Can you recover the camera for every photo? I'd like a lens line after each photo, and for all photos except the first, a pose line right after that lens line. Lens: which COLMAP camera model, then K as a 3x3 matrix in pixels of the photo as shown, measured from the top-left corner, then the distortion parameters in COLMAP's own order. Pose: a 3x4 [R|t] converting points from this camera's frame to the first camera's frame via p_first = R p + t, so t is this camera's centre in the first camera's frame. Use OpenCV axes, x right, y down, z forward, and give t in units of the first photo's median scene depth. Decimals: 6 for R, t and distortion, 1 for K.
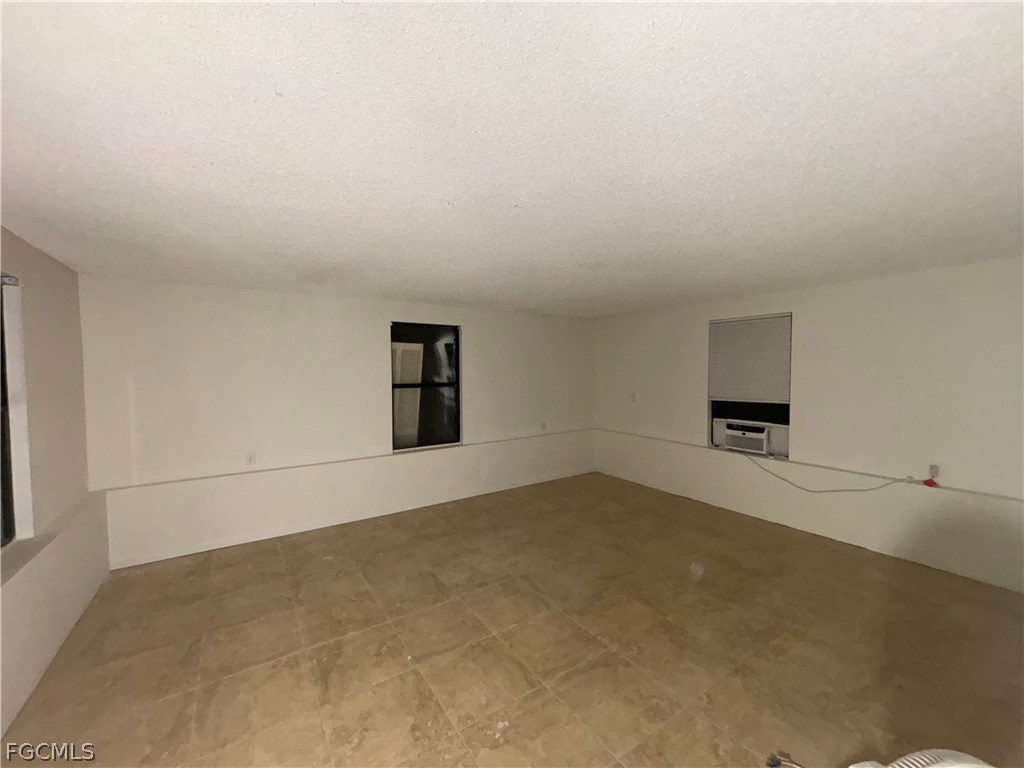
lens RADIAL K [[413.7, 0, 515.1], [0, 413.7, 385.3], [0, 0, 1]] dist [0.003165, -0.000085]
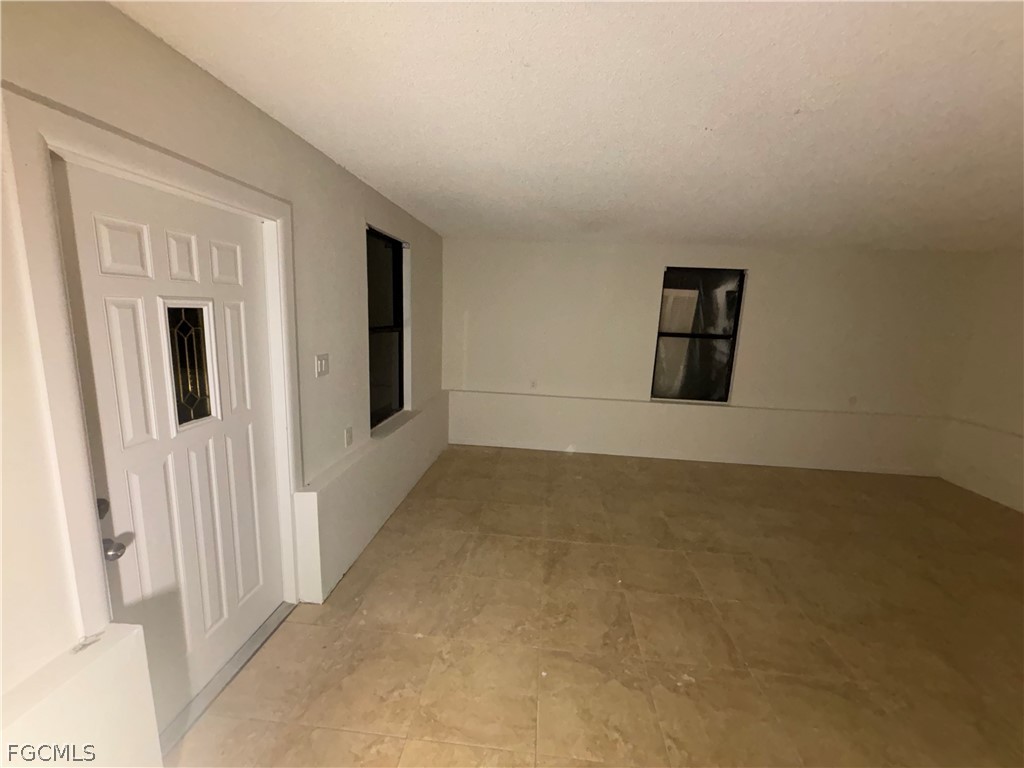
lens RADIAL K [[413.7, 0, 516.0], [0, 413.7, 388.5], [0, 0, 1]] dist [0.003165, -0.000085]
pose [[0.780886, 0.155116, -0.605109, 0.104905], [-0.073834, 0.984808, 0.157167, 0.000220], [0.620295, -0.078052, 0.780475, 0.009175]]
